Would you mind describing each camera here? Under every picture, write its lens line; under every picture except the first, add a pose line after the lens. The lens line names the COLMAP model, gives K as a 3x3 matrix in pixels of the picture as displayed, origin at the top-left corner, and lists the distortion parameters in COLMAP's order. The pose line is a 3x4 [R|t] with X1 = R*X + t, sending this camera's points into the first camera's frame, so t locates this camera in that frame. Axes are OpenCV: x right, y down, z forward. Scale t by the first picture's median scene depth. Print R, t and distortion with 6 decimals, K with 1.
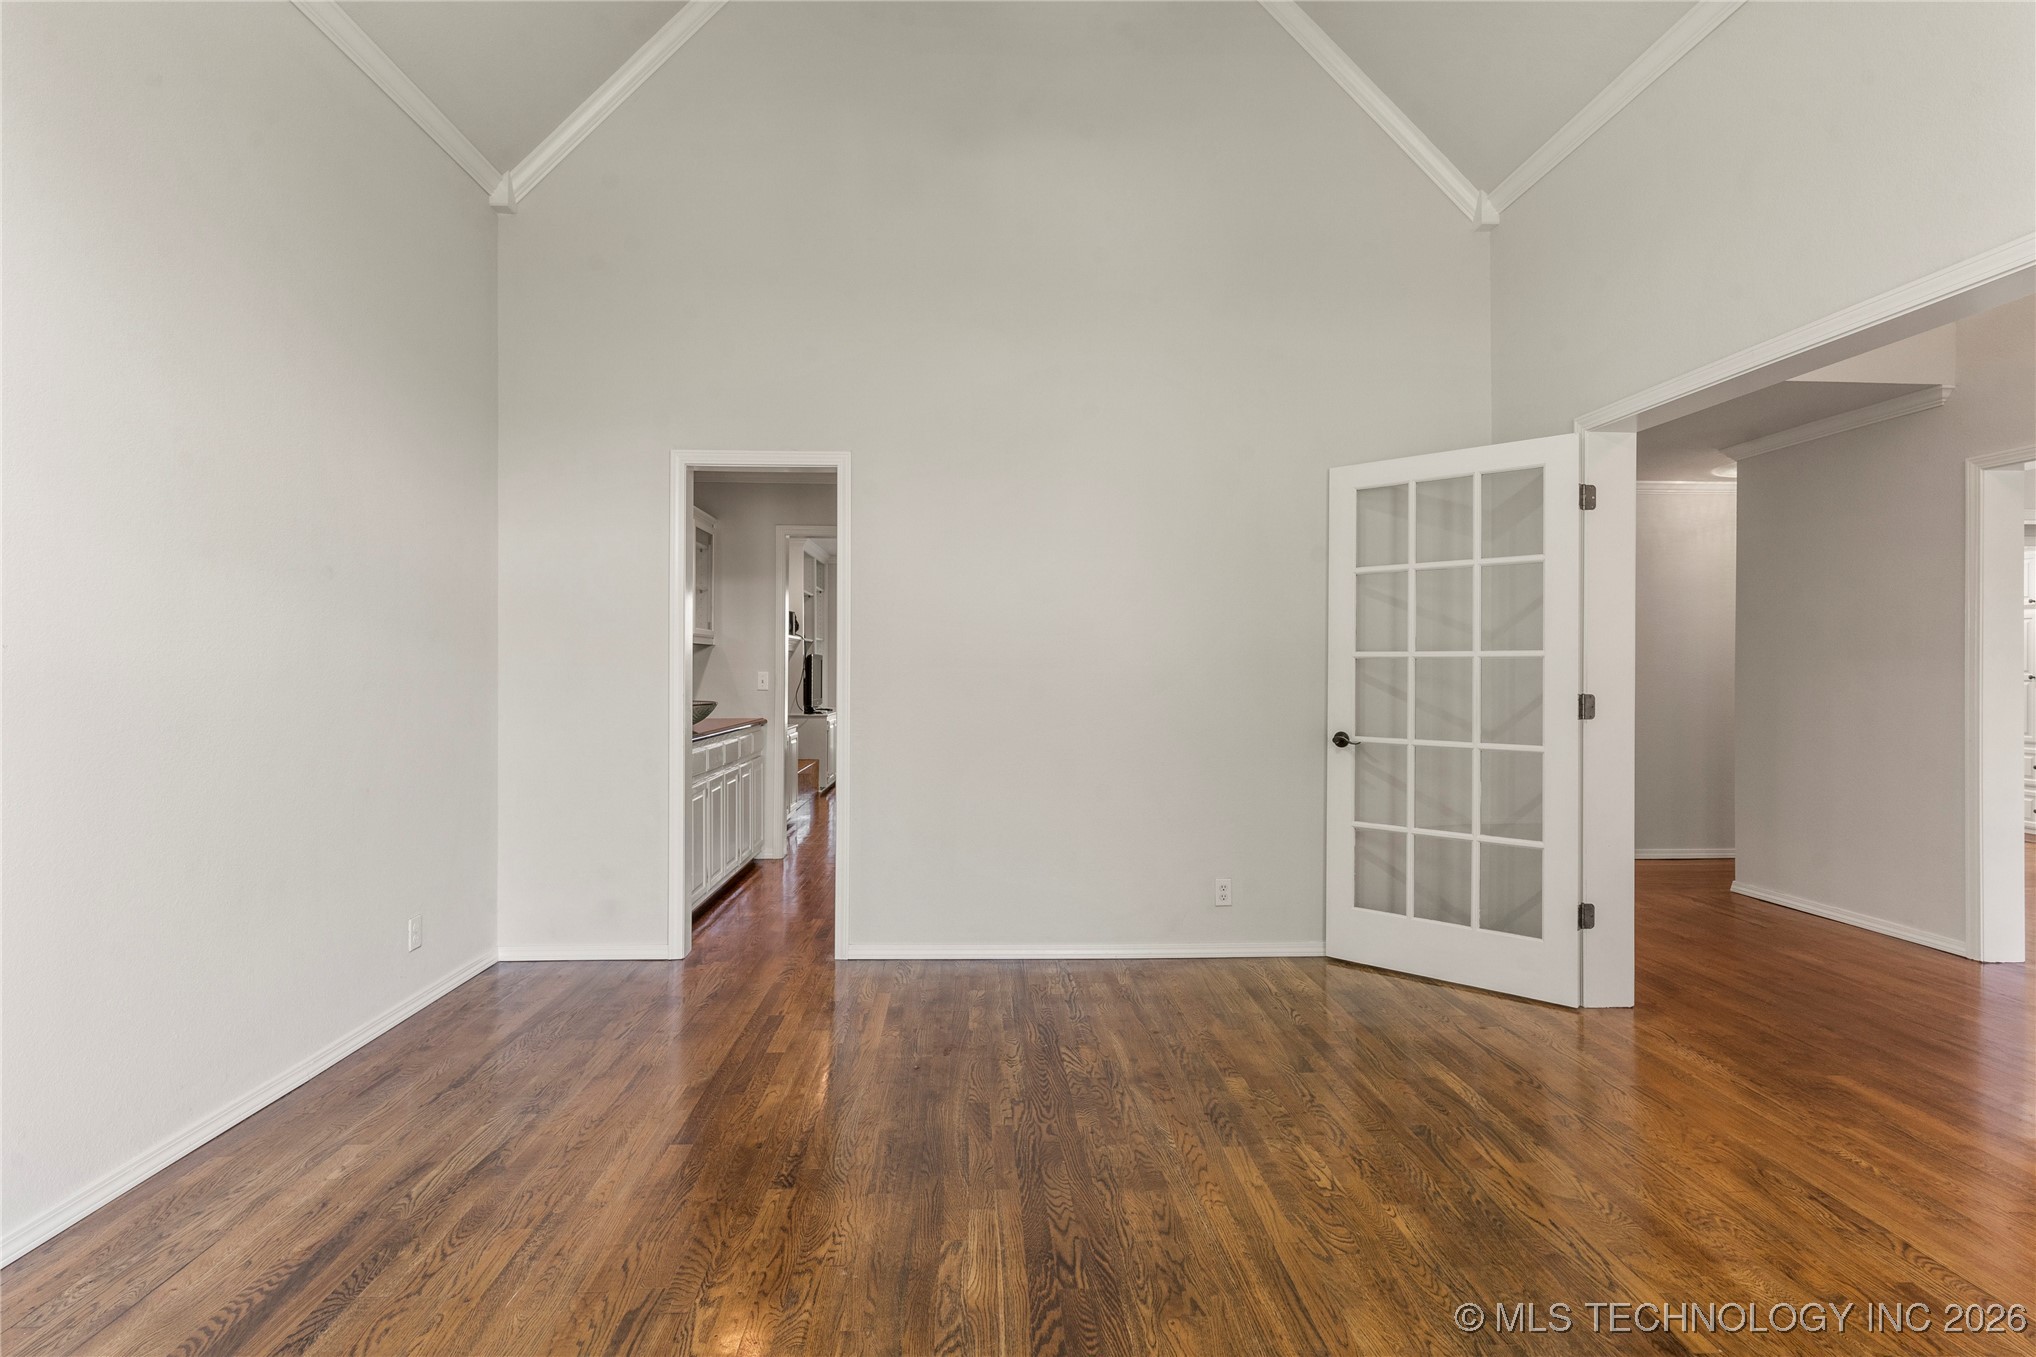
lens RADIAL K [[978.9, 0, 1003.3], [0, 978.9, 674.7], [0, 0, 1]] dist [0.001435, -0.000320]
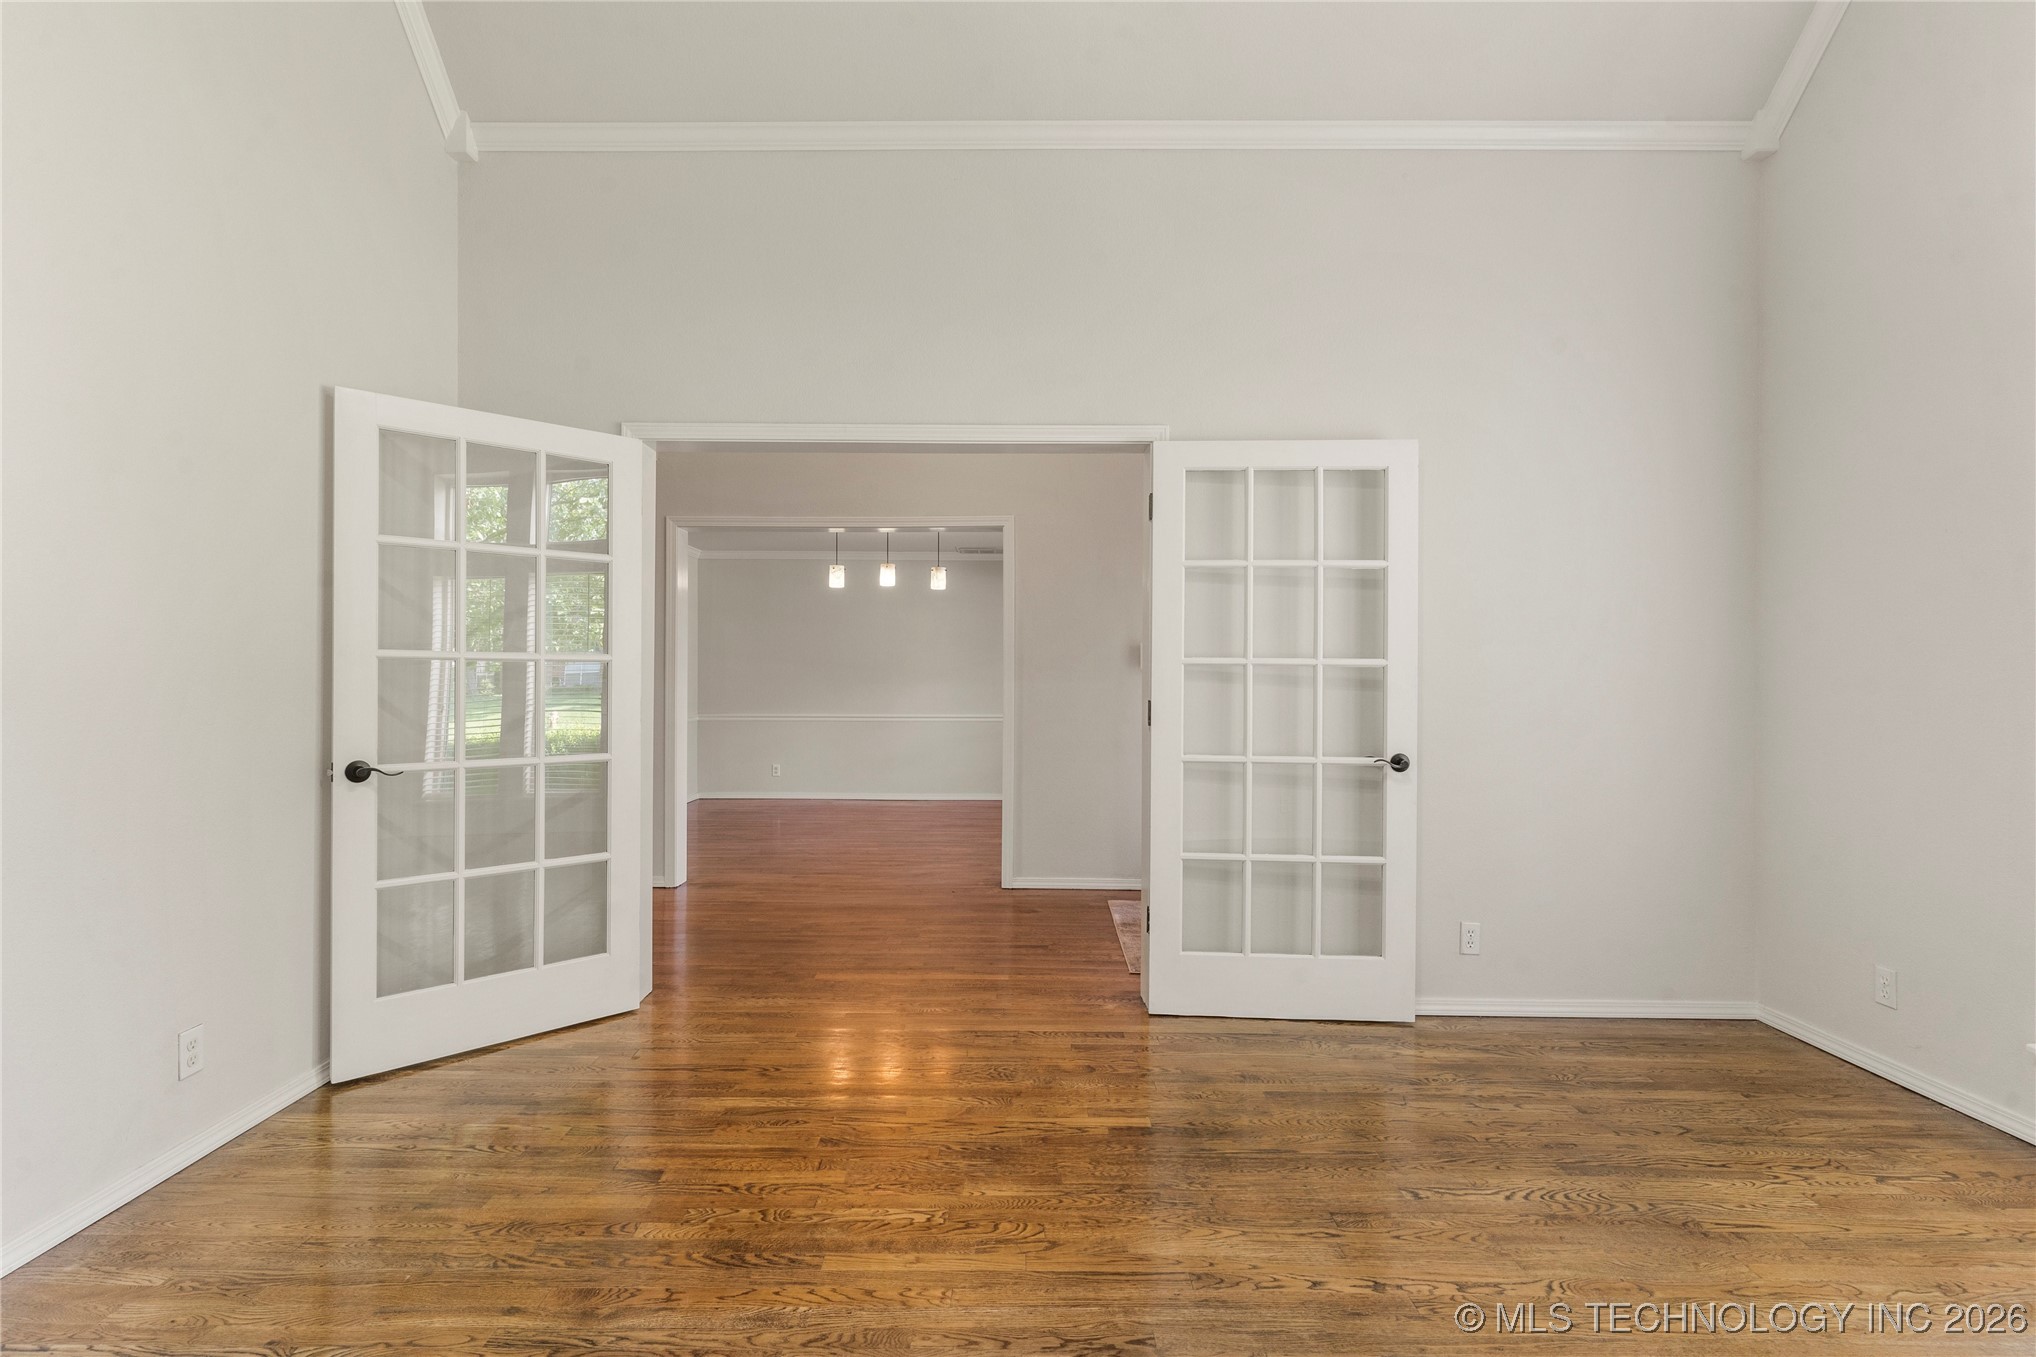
lens RADIAL K [[978.9, 0, 1003.3], [0, 978.9, 674.7], [0, 0, 1]] dist [0.001435, -0.000320]
pose [[0.046229, -0.006390, 0.998910, -0.476667], [0.002863, 0.999976, 0.006264, -0.010716], [-0.998927, 0.002570, 0.046246, 0.675399]]
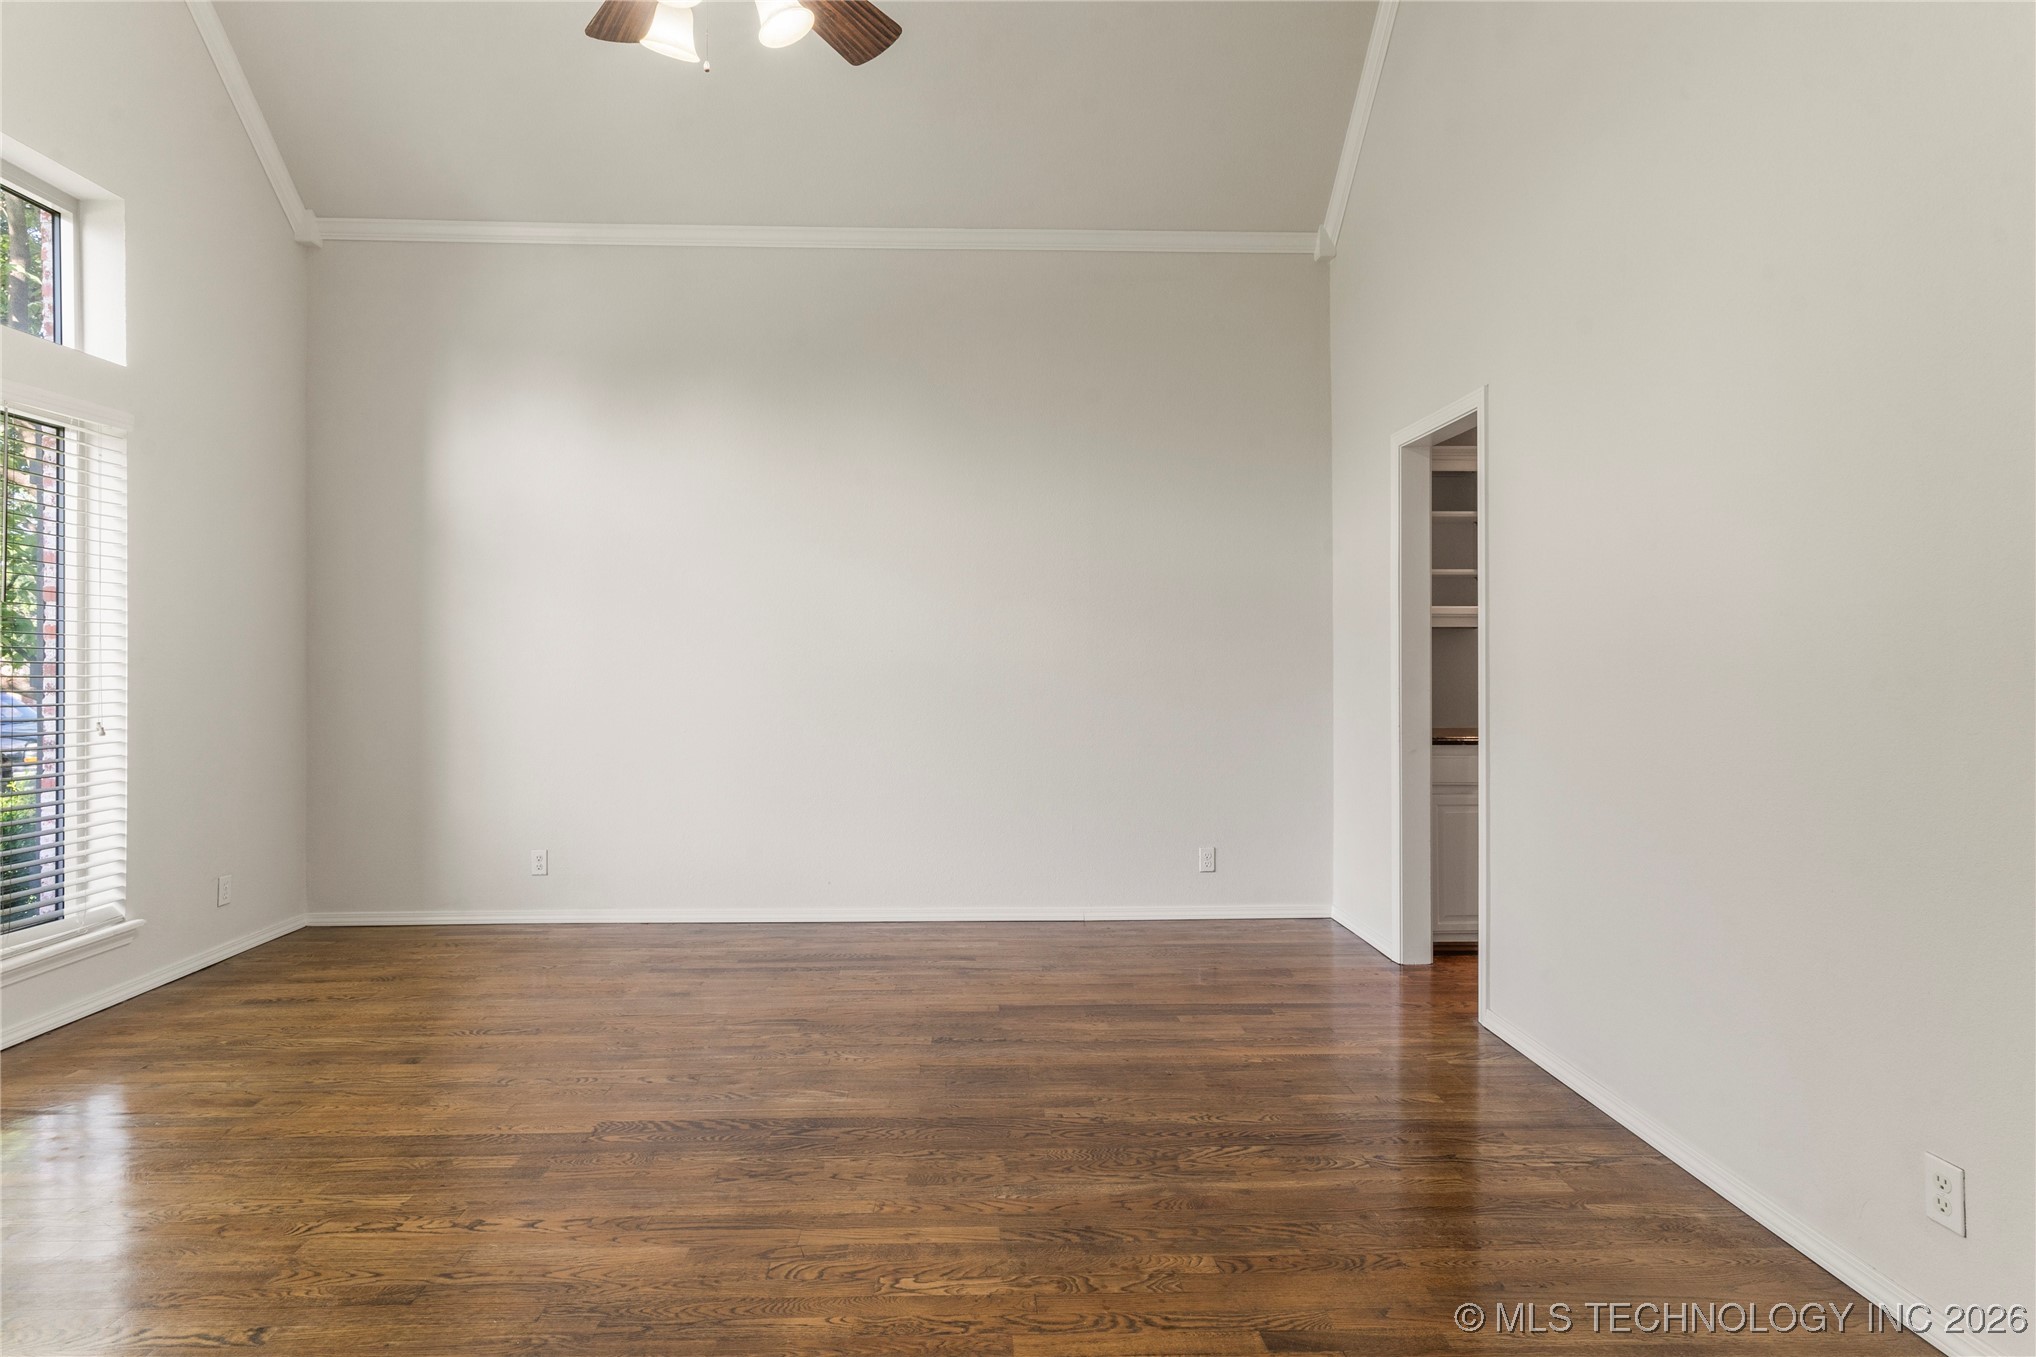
lens RADIAL K [[1036.3, 0, 1018.0], [0, 1036.3, 678.5], [0, 0, 1]] dist [0.001955, 0.000427]
pose [[0.009597, 0.015357, -0.999836, 0.924399], [-0.006620, 0.999861, 0.015294, -0.003179], [0.999932, 0.006472, 0.009697, 0.836386]]
